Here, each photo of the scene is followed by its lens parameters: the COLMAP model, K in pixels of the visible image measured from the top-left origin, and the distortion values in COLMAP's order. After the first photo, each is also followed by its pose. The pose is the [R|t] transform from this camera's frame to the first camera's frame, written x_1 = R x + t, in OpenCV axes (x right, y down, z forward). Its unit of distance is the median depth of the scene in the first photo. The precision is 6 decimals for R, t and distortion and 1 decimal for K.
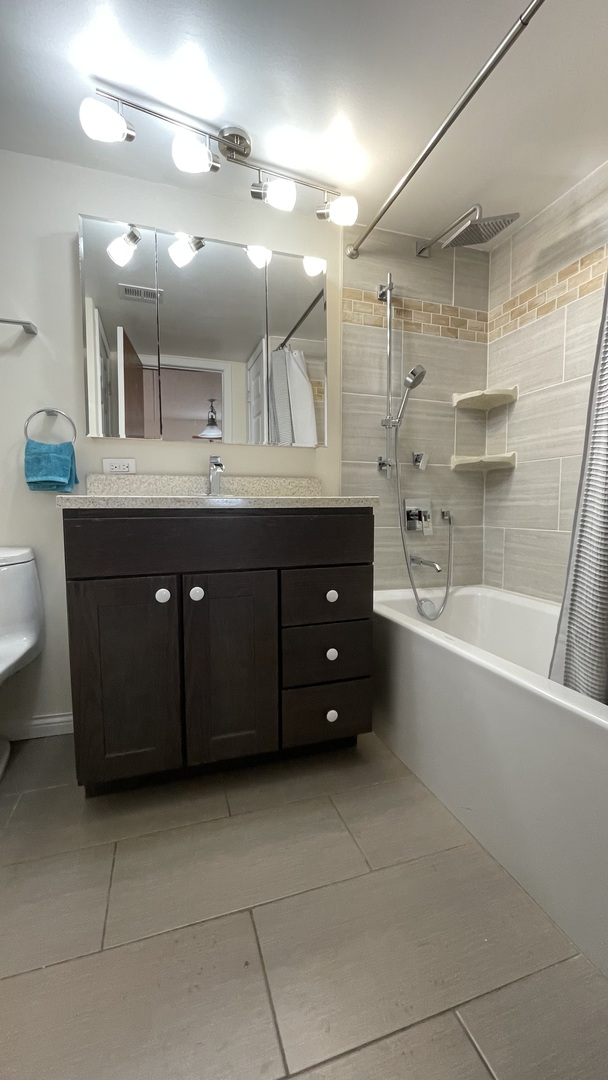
lens RADIAL K [[438.2, 0, 304.0], [0, 438.2, 540.0], [0, 0, 1]] dist [-0.007505, 0.000203]
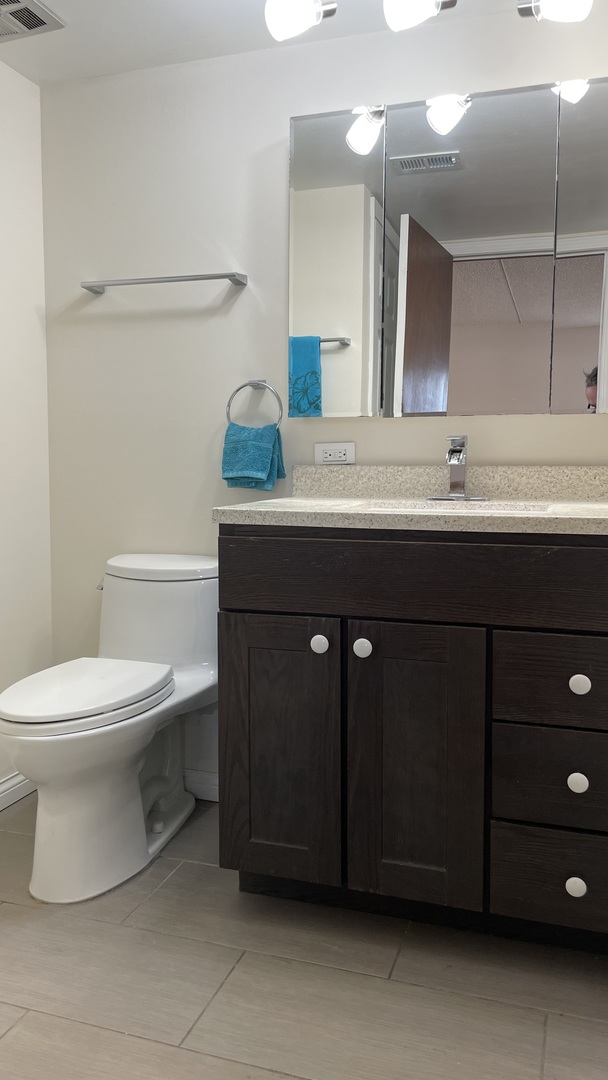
lens RADIAL K [[825.2, 0, 304.2], [0, 825.2, 534.3], [0, 0, 1]] dist [0.077778, -0.100868]
pose [[0.798748, 0.055492, -0.599101, 0.284352], [-0.051838, 0.998382, 0.023362, -0.053308], [0.599429, 0.012396, 0.800332, -0.083598]]
